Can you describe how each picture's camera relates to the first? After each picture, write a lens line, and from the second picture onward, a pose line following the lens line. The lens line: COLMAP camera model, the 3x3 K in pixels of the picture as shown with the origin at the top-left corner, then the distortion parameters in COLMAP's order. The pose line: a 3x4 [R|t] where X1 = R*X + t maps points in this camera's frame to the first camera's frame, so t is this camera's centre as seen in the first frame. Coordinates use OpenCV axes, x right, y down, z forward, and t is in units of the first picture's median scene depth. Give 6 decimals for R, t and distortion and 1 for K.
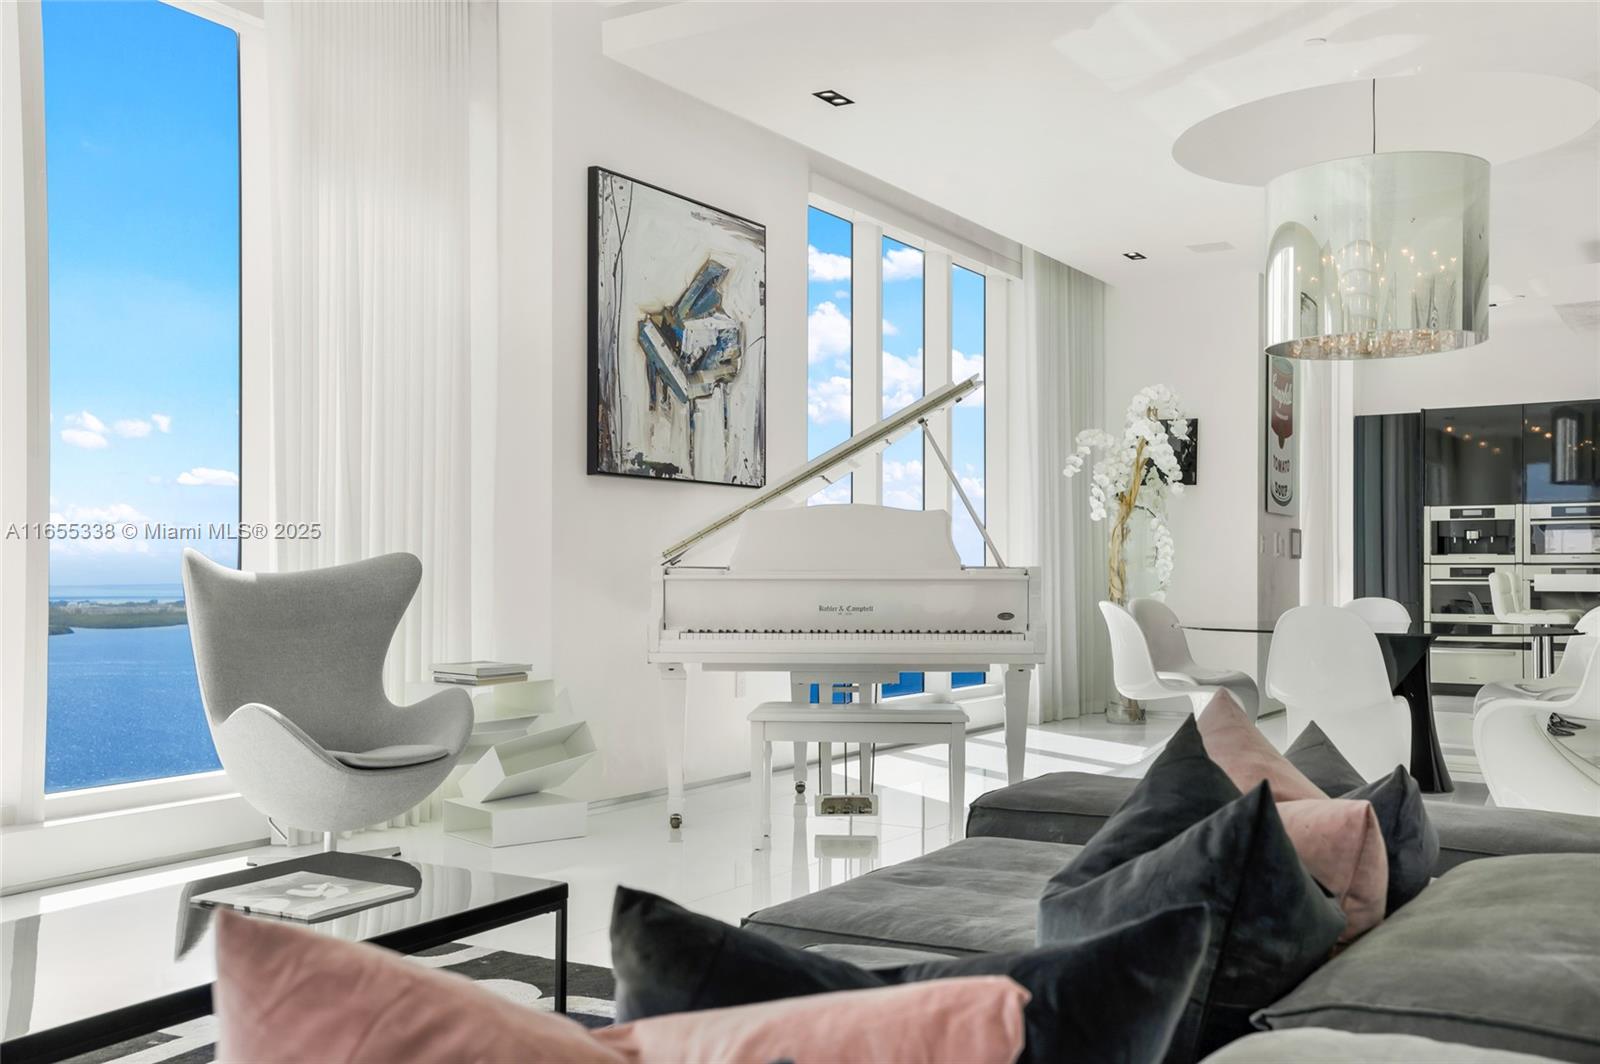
lens RADIAL K [[1583.0, 0, 800.1], [0, 1583.0, 554.0], [0, 0, 1]] dist [-0.001831, 0.360178]
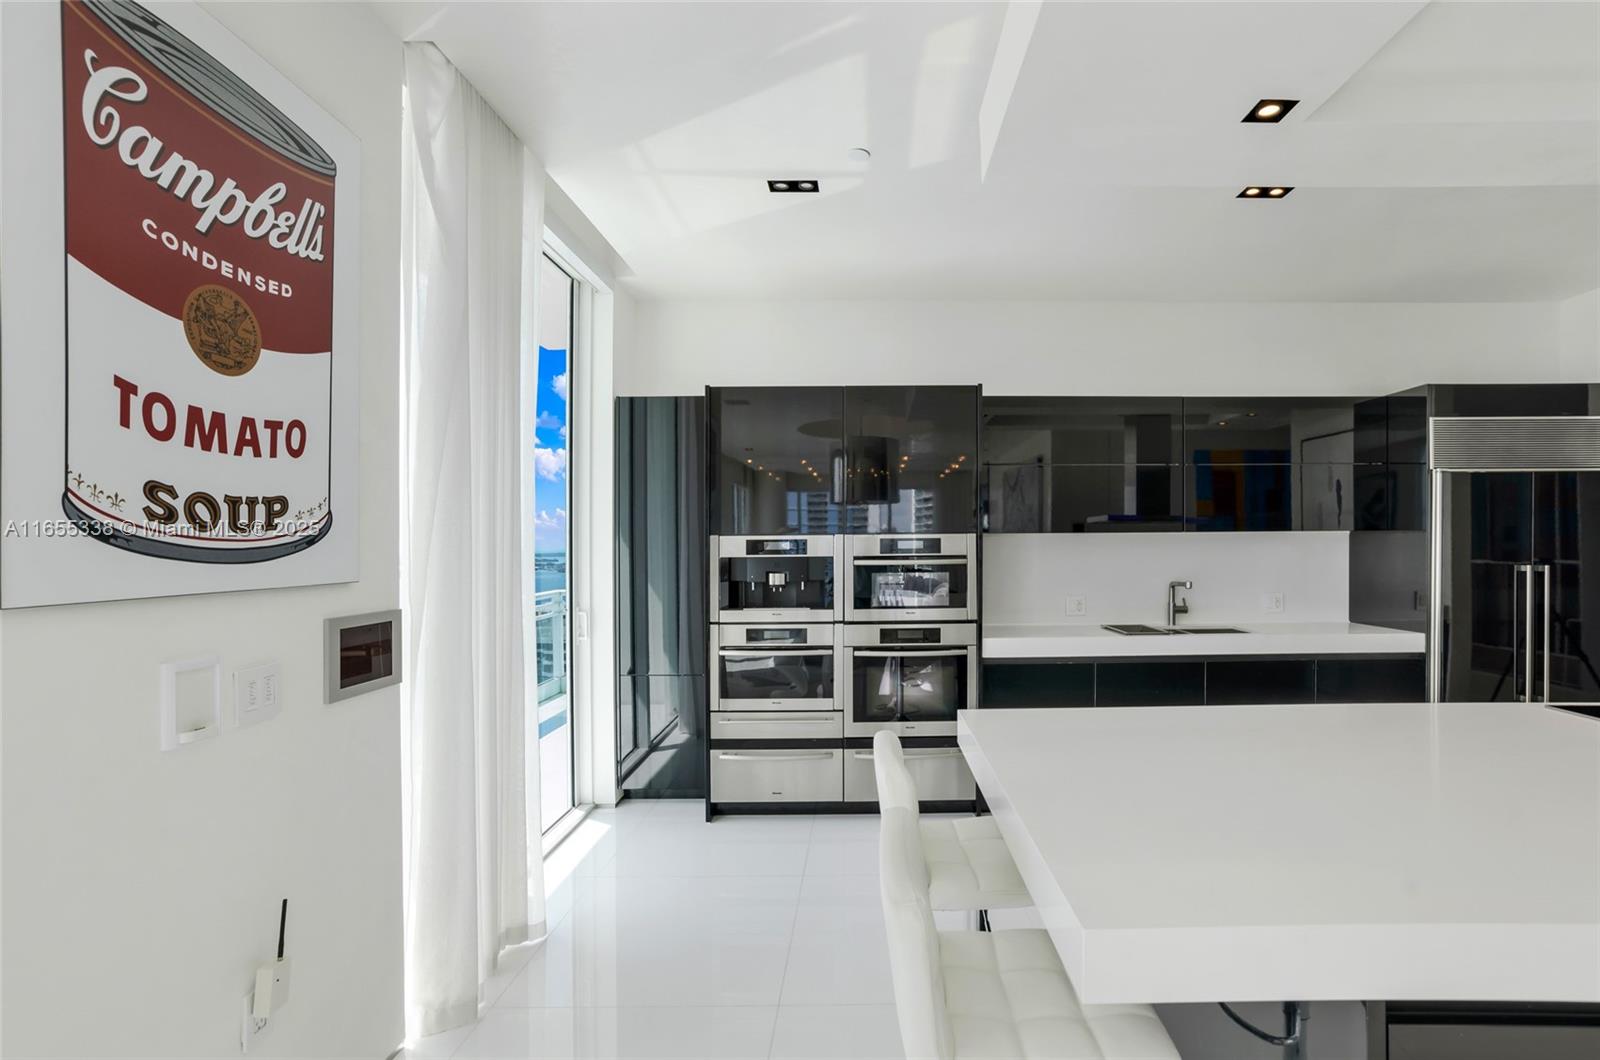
lens RADIAL K [[752.8, 0, 899.1], [0, 752.8, 545.2], [0, 0, 1]] dist [-0.032668, 0.009642]
pose [[0.836668, -0.012702, 0.547563, 0.363562], [0.003836, 0.999842, 0.017332, -0.038968], [-0.547697, -0.012401, 0.836585, 0.885818]]
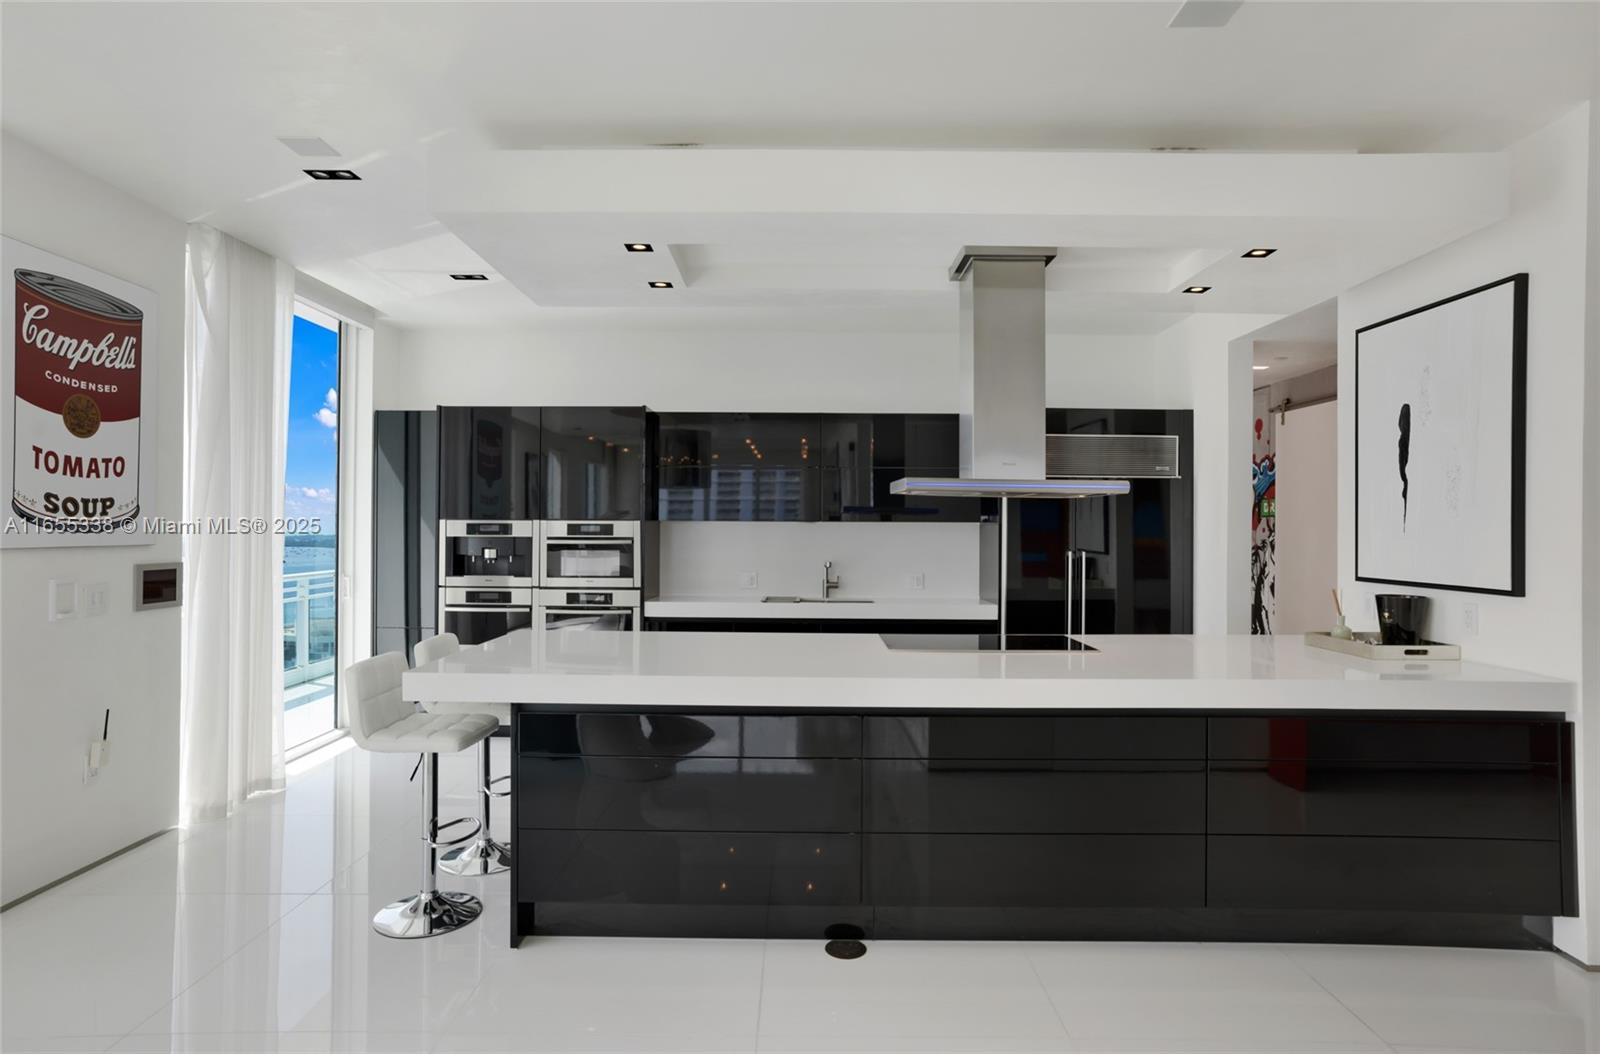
lens RADIAL K [[875.6, 0, 800.0], [0, 875.6, 527.0], [0, 0, 1]] dist [-0.006402, 0.001433]
pose [[0.862249, 0.000609, 0.506485, 0.403970], [-0.008534, 0.999875, 0.013325, -0.042692], [-0.506413, -0.015811, 0.862146, 0.628650]]
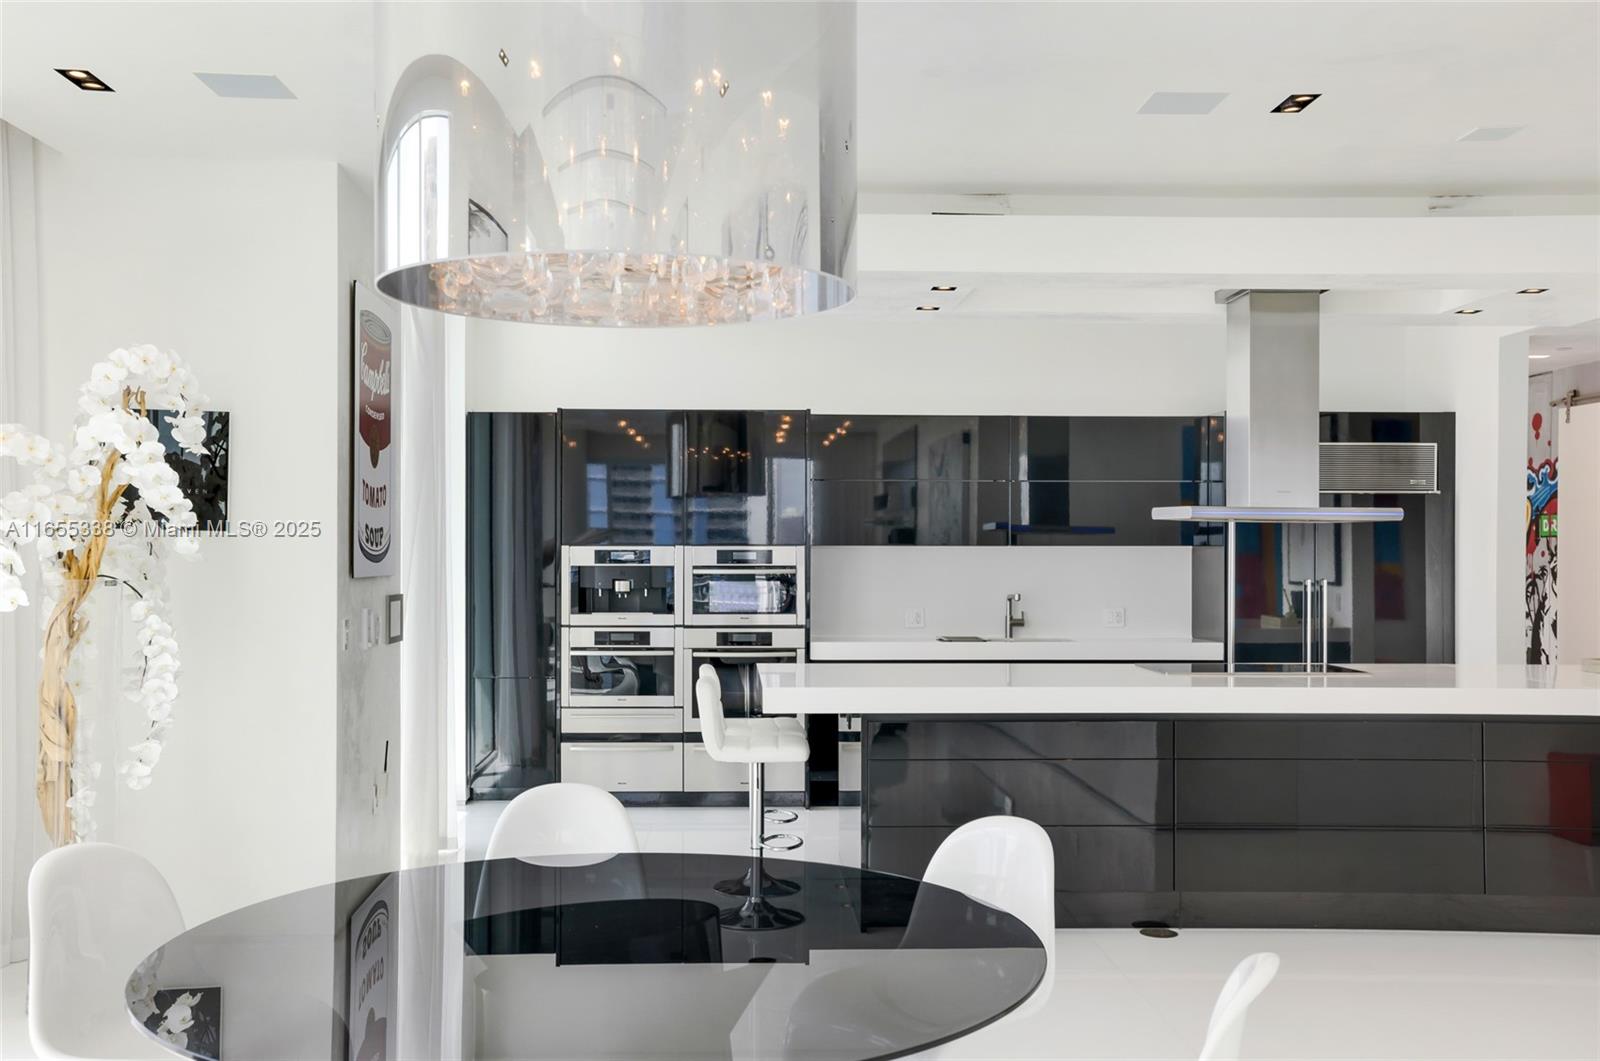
lens RADIAL K [[1583.0, 0, 800.1], [0, 1583.0, 552.5], [0, 0, 1]] dist [-0.001831, 0.360178]
pose [[0.837183, -0.003998, 0.546909, 0.118497], [-0.005283, 0.999868, 0.015396, -0.048261], [-0.546898, -0.015778, 0.837051, 0.442773]]
